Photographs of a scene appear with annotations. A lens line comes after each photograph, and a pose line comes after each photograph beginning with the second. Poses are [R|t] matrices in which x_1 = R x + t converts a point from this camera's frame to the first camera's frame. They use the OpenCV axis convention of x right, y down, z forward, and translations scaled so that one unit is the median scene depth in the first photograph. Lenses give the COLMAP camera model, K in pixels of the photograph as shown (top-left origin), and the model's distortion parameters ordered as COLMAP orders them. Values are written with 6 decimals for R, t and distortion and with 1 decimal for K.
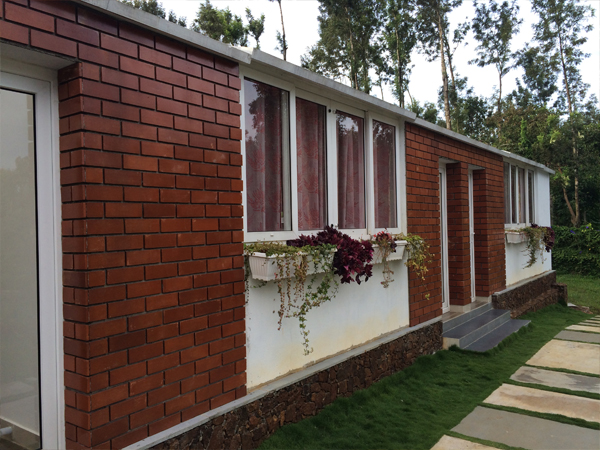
lens RADIAL K [[521.7, 0, 300.0], [0, 521.7, 225.0], [0, 0, 1]] dist [0.064949, -0.108190]
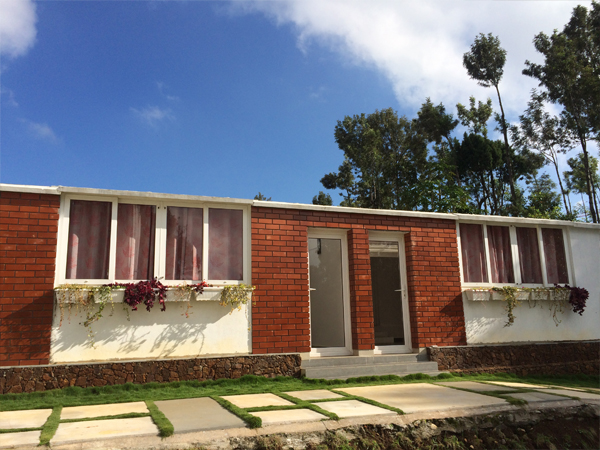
lens RADIAL K [[521.7, 0, 300.0], [0, 521.7, 225.0], [0, 0, 1]] dist [0.064949, -0.108190]
pose [[0.848137, -0.094108, -0.521352, 1.271871], [0.005393, 0.985579, -0.169131, 0.114623], [0.529750, 0.140635, 0.836413, -0.132958]]
